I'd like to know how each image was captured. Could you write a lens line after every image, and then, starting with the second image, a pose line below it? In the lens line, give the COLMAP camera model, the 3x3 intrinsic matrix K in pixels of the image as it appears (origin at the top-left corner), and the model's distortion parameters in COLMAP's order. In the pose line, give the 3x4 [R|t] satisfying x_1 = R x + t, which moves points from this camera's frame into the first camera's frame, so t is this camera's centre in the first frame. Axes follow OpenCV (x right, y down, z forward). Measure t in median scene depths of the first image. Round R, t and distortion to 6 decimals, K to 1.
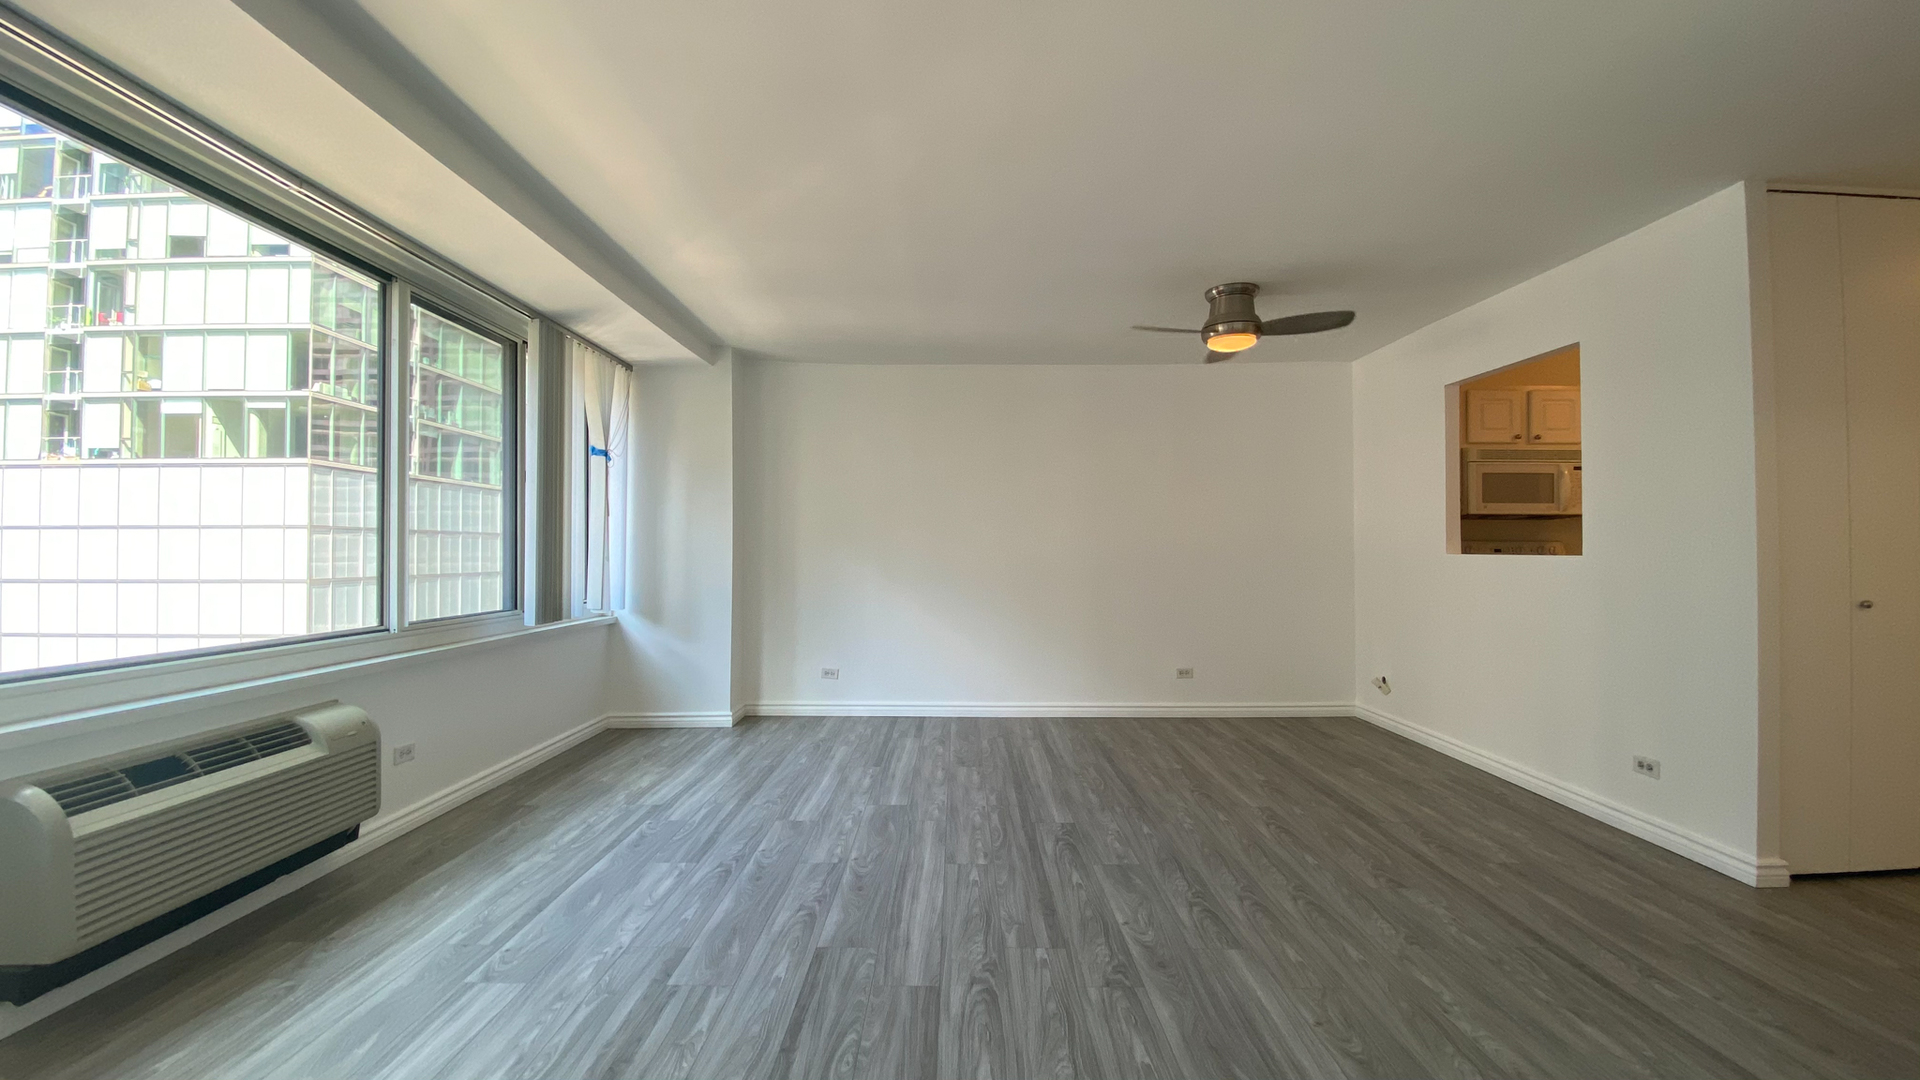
lens RADIAL K [[773.8, 0, 964.4], [0, 773.8, 527.9], [0, 0, 1]] dist [0.004662, -0.008258]
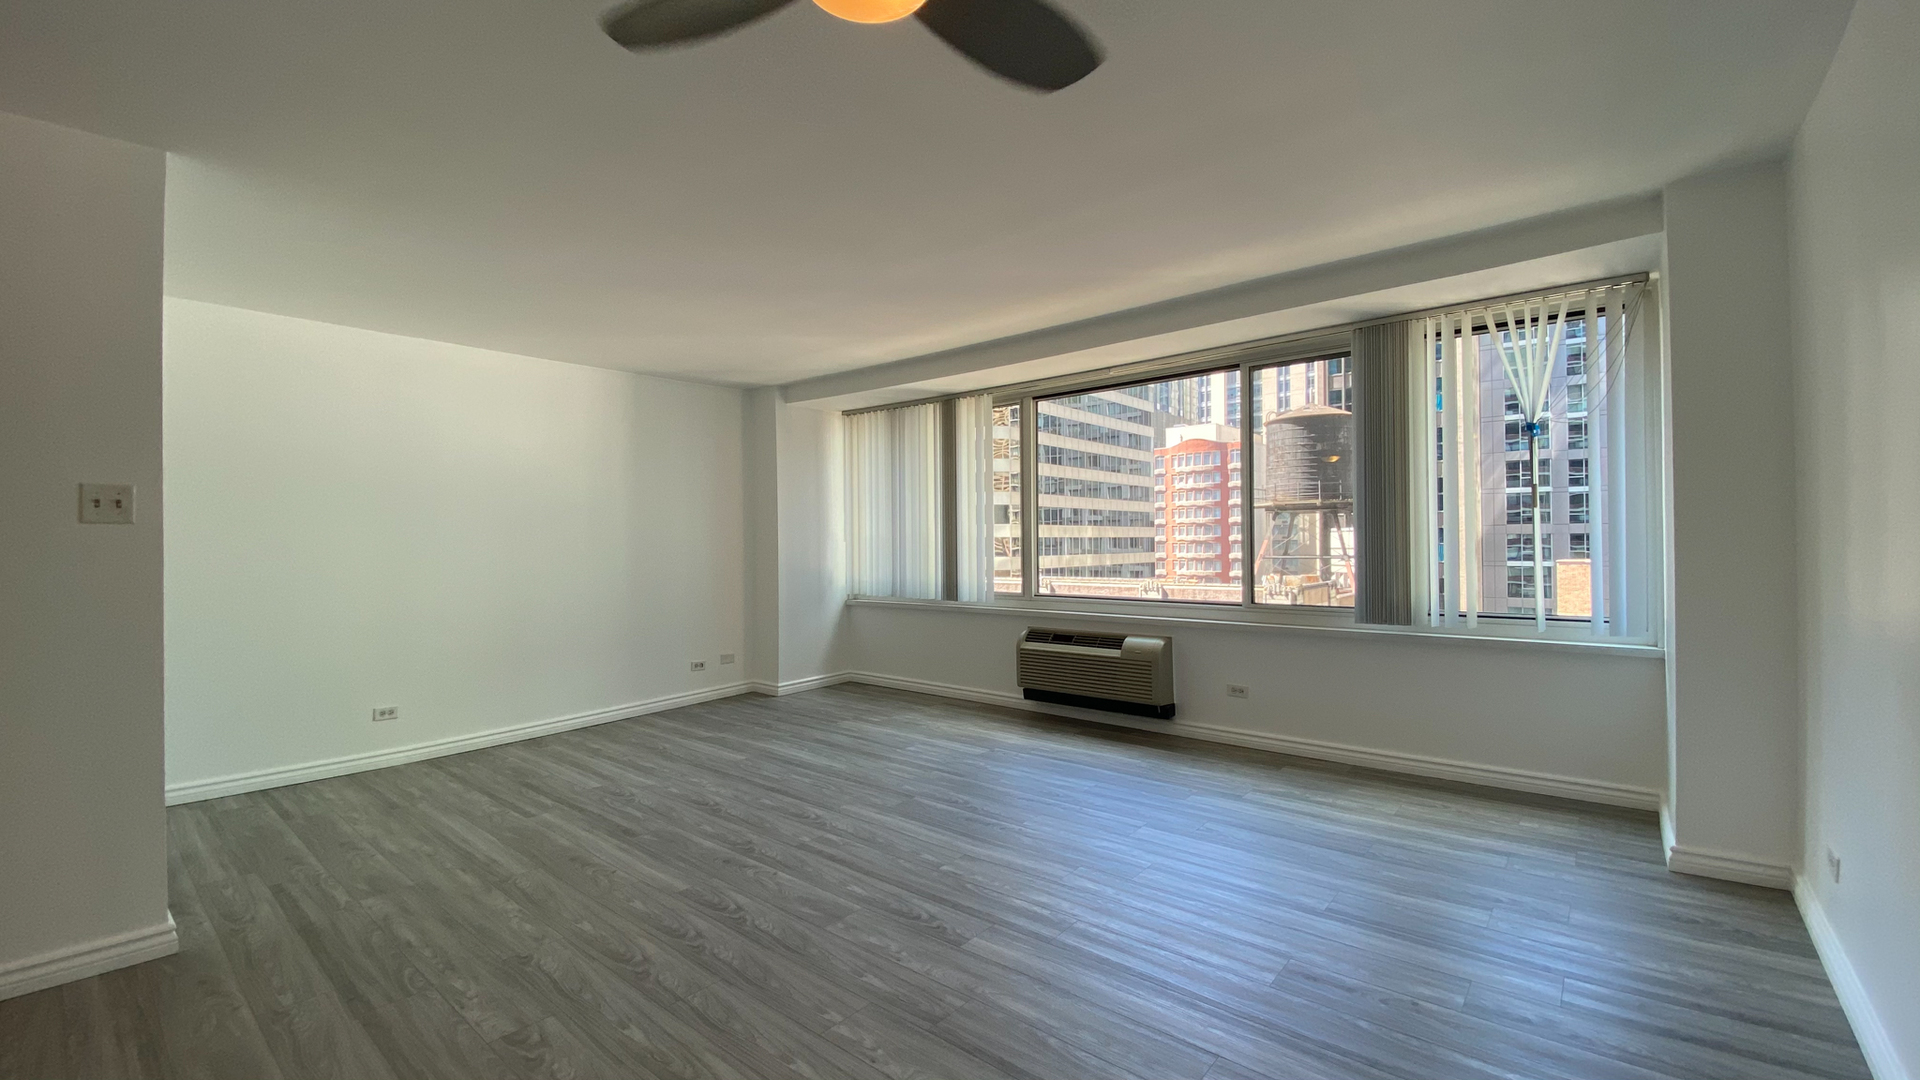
lens RADIAL K [[773.8, 0, 958.0], [0, 773.8, 540.9], [0, 0, 1]] dist [0.004662, -0.008258]
pose [[-0.650182, 0.008902, -0.759726, 0.730076], [0.033037, 0.999317, -0.016565, 0.017767], [0.759060, -0.035869, -0.650032, 1.577324]]
